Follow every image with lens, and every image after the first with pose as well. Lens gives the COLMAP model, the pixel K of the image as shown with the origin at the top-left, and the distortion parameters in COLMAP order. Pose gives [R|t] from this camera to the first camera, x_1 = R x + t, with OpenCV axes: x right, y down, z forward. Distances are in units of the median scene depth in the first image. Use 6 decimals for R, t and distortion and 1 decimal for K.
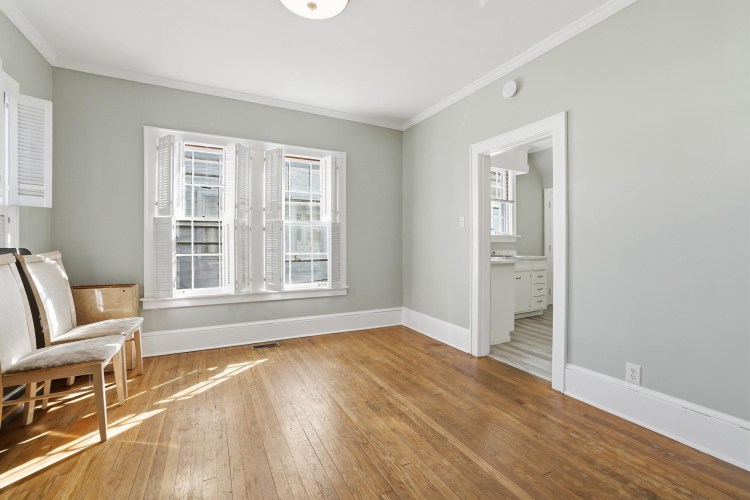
lens RADIAL K [[320.6, 0, 371.4], [0, 320.6, 246.1], [0, 0, 1]] dist [-0.046913, 0.014484]
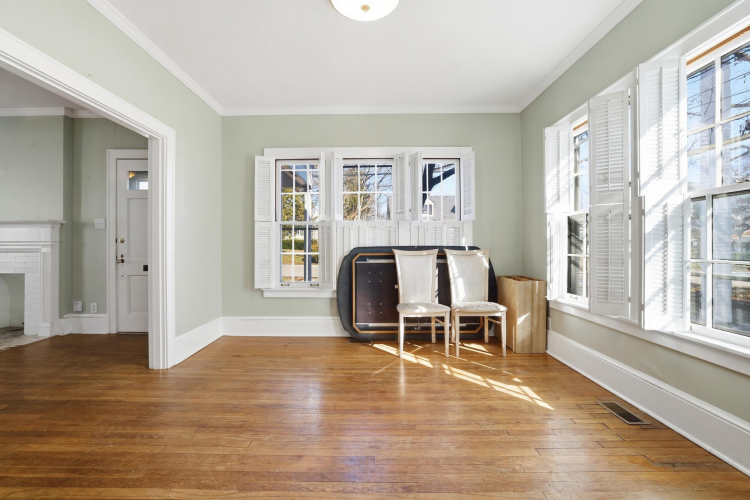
lens RADIAL K [[320.6, 0, 371.4], [0, 320.6, 246.1], [0, 0, 1]] dist [-0.046913, 0.014484]
pose [[-0.465618, -0.001721, -0.884984, 0.565303], [0.000093, 0.999998, -0.001994, 0.006417], [0.884986, -0.001010, -0.465617, 1.206065]]
